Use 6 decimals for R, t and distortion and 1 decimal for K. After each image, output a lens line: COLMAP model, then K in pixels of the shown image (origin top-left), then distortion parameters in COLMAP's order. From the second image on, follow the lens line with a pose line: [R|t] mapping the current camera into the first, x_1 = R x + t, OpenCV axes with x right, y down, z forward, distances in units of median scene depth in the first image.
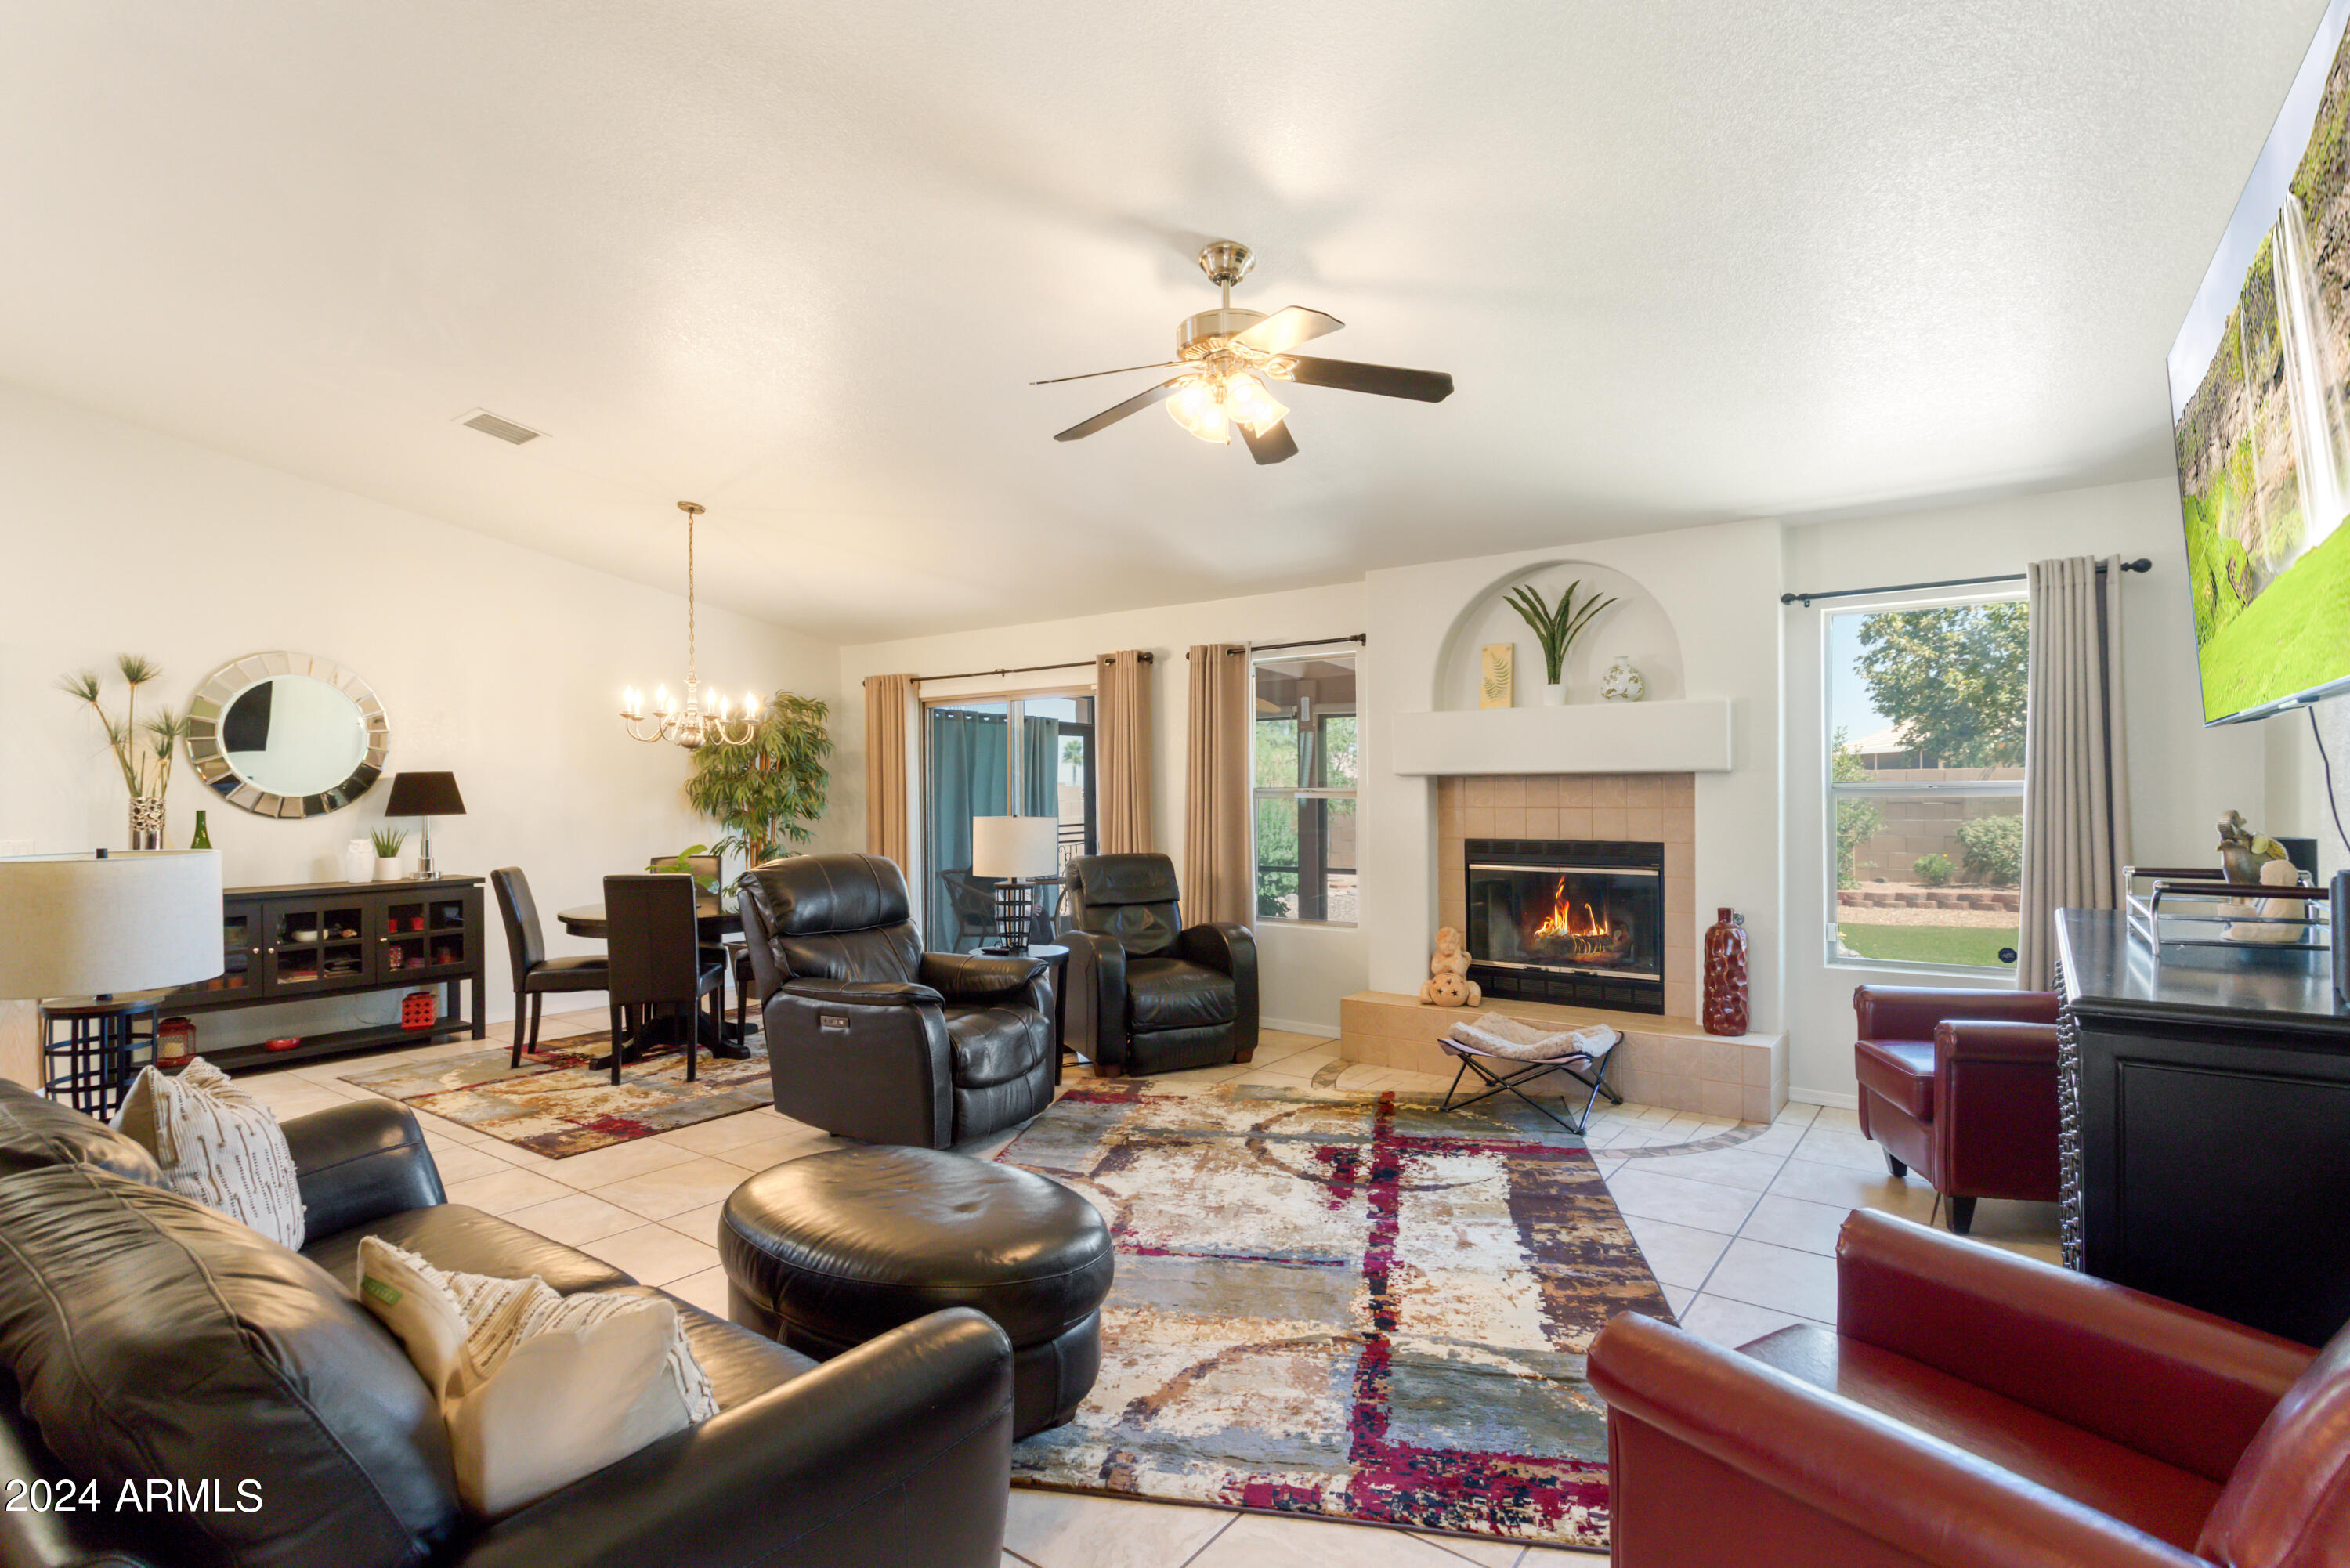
lens RADIAL K [[1141.2, 0, 1218.3], [0, 1141.2, 788.0], [0, 0, 1]] dist [0.003428, 0.001908]
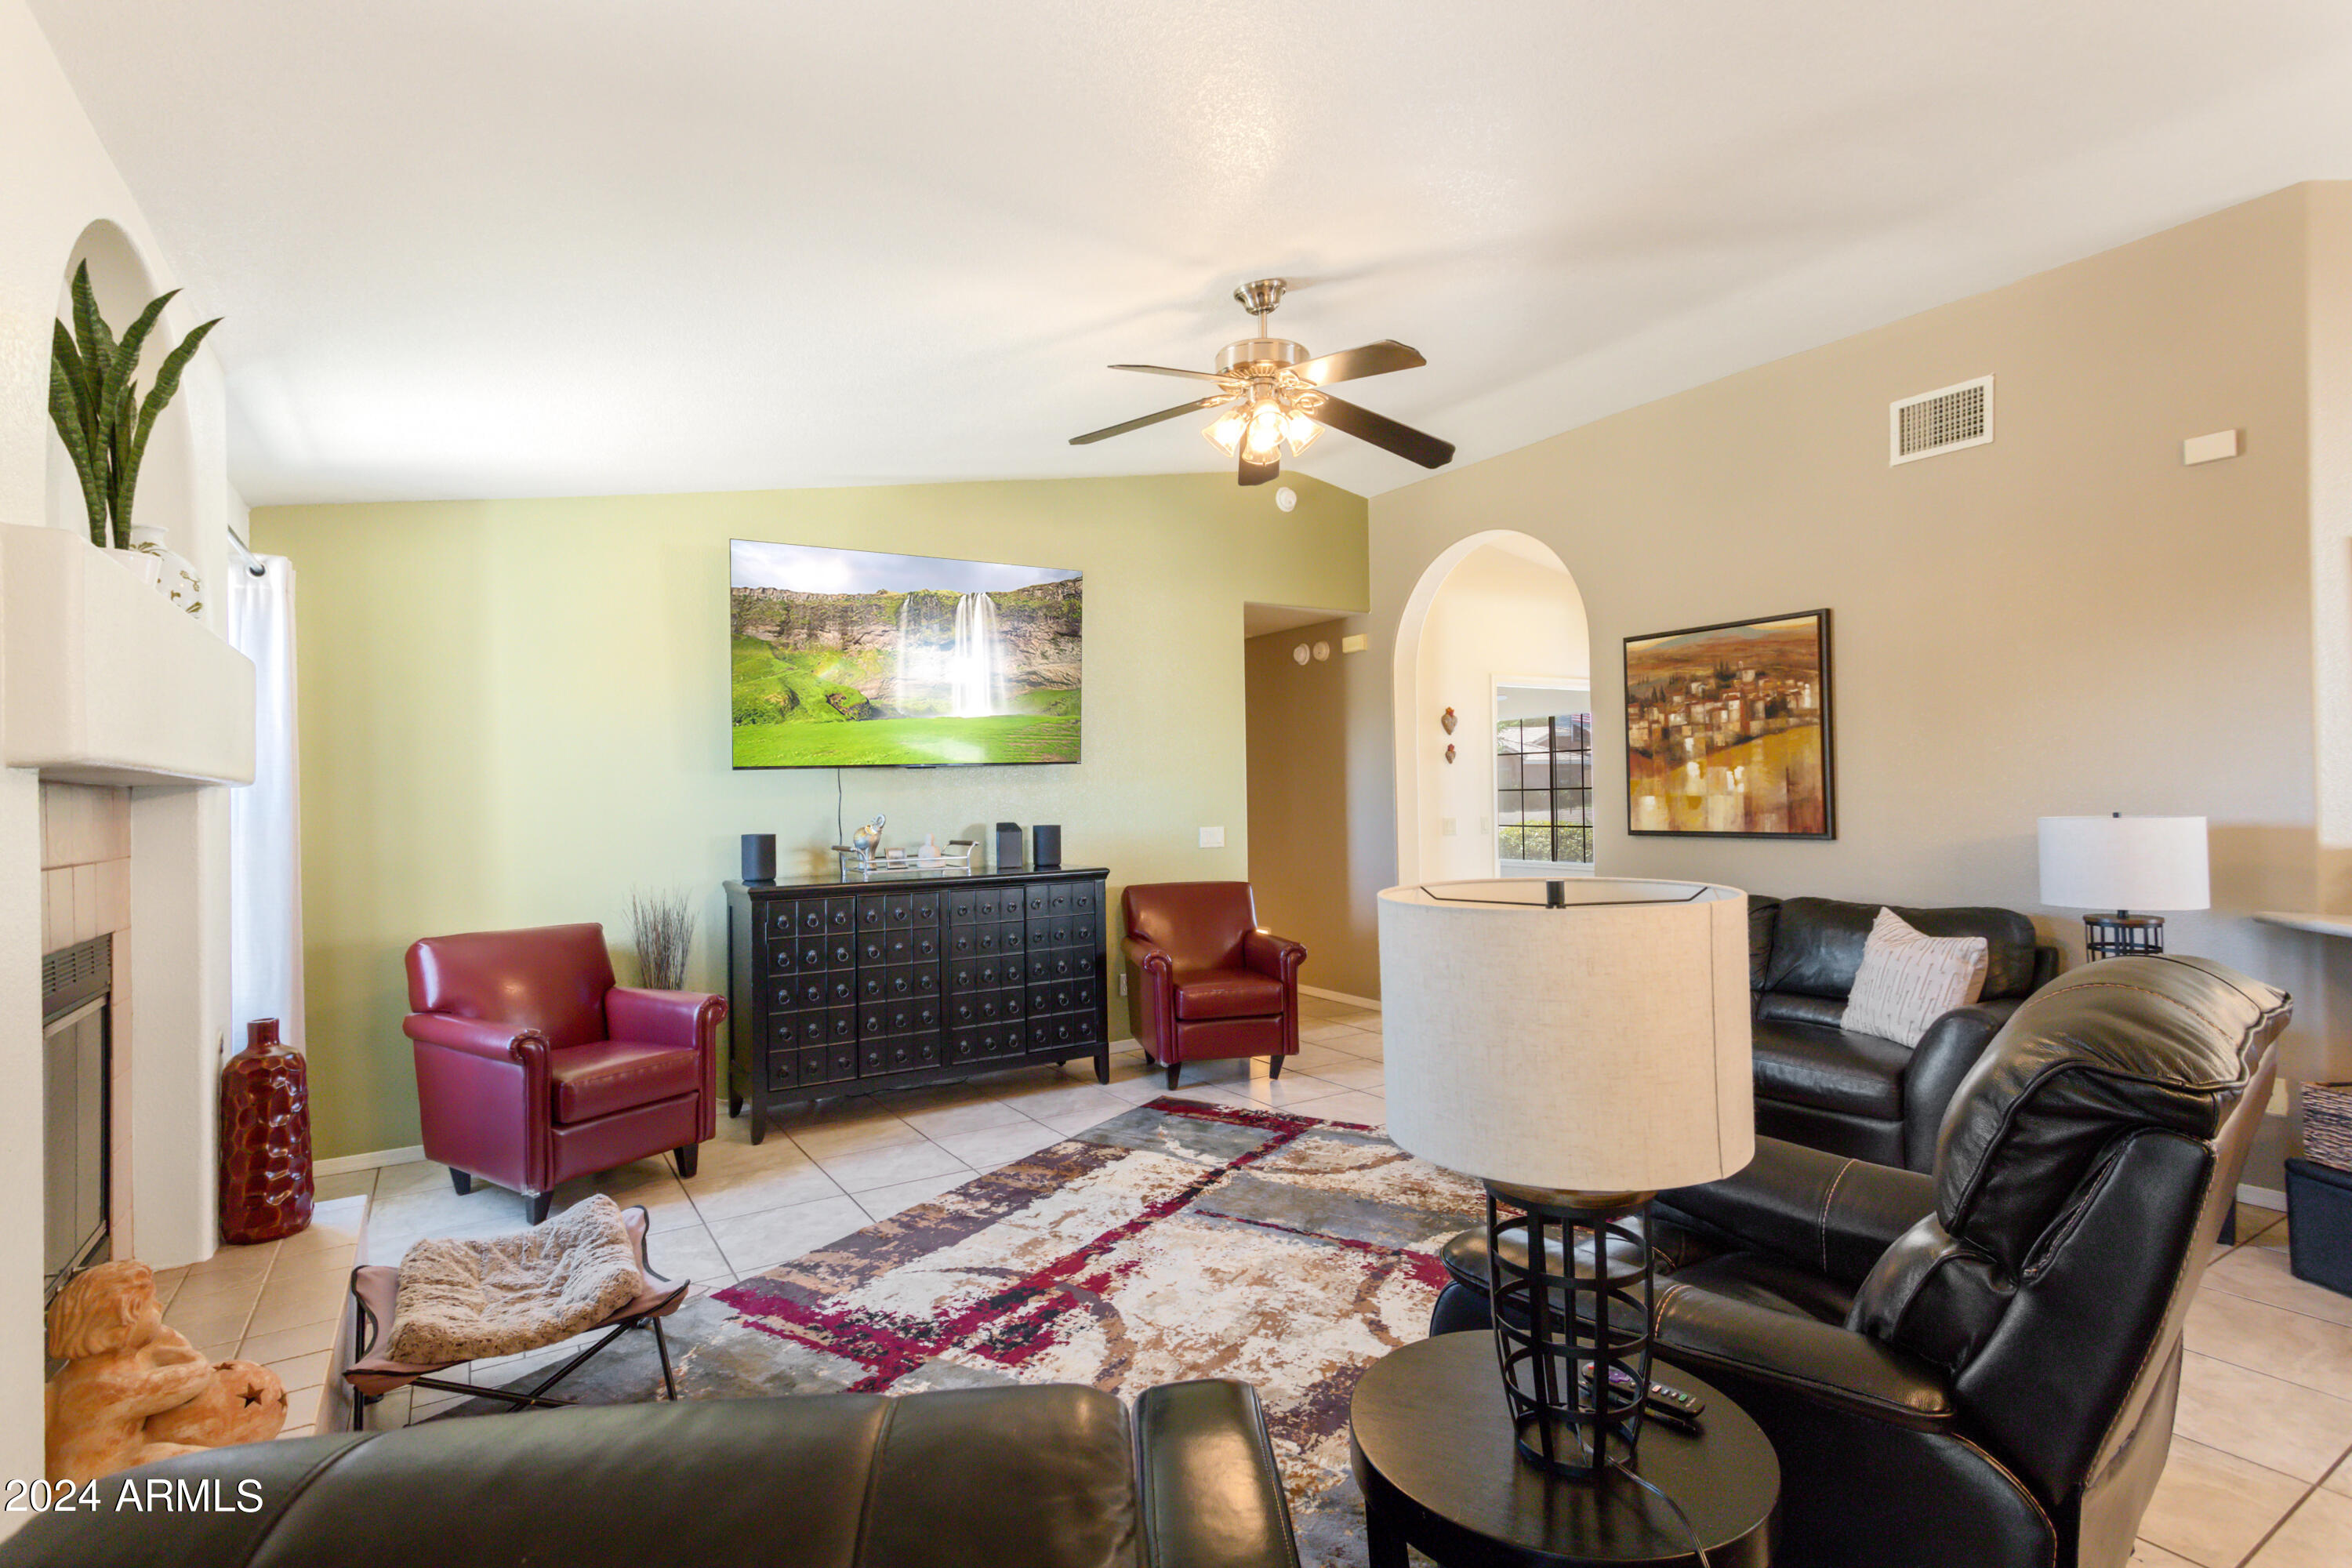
lens RADIAL K [[1142.2, 0, 1169.8], [0, 1142.2, 789.2], [0, 0, 1]] dist [0.003428, 0.001908]
pose [[-0.919246, 0.028377, 0.392658, -0.253963], [0.026042, 0.999597, -0.011275, 0.007287], [-0.392820, -0.000139, -0.919615, 1.606101]]
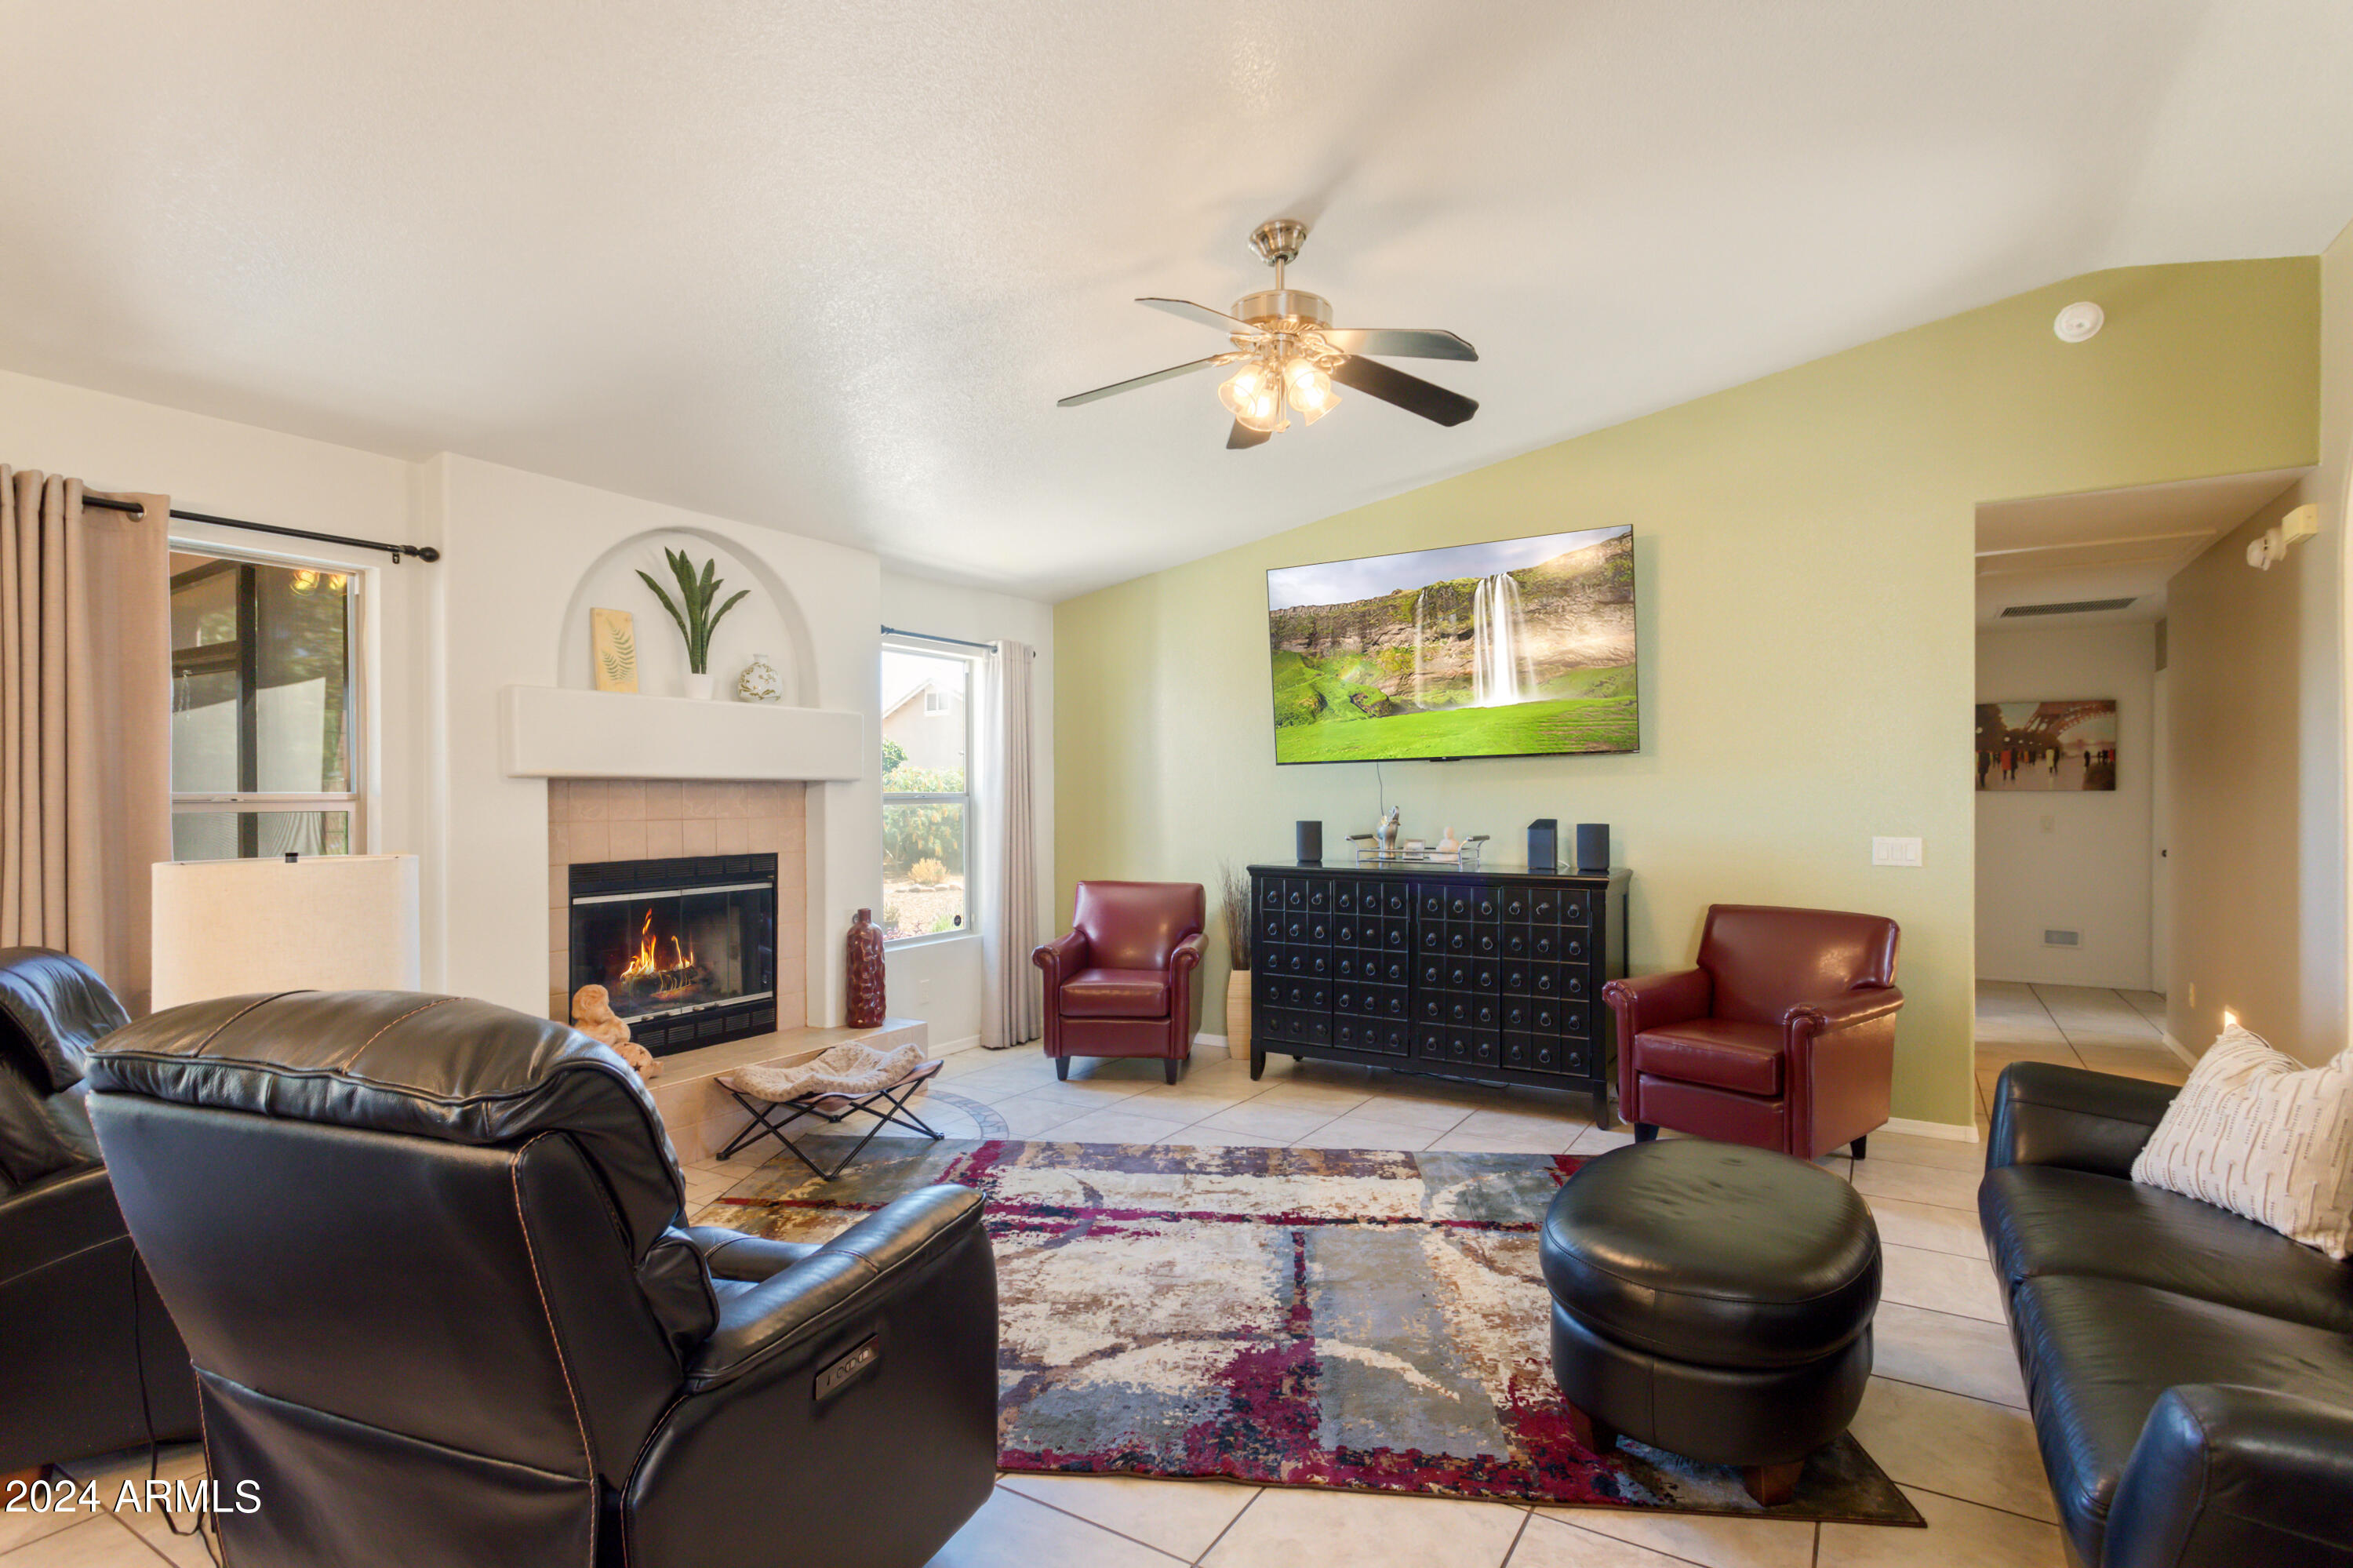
lens RADIAL K [[1142.8, 0, 1153.7], [0, 1142.8, 794.8], [0, 0, 1]] dist [0.003428, 0.001908]
pose [[-0.050372, 0.008781, 0.998692, -0.755125], [0.002896, 0.999958, -0.008646, 0.009891], [-0.998726, 0.002456, -0.050395, 0.929034]]
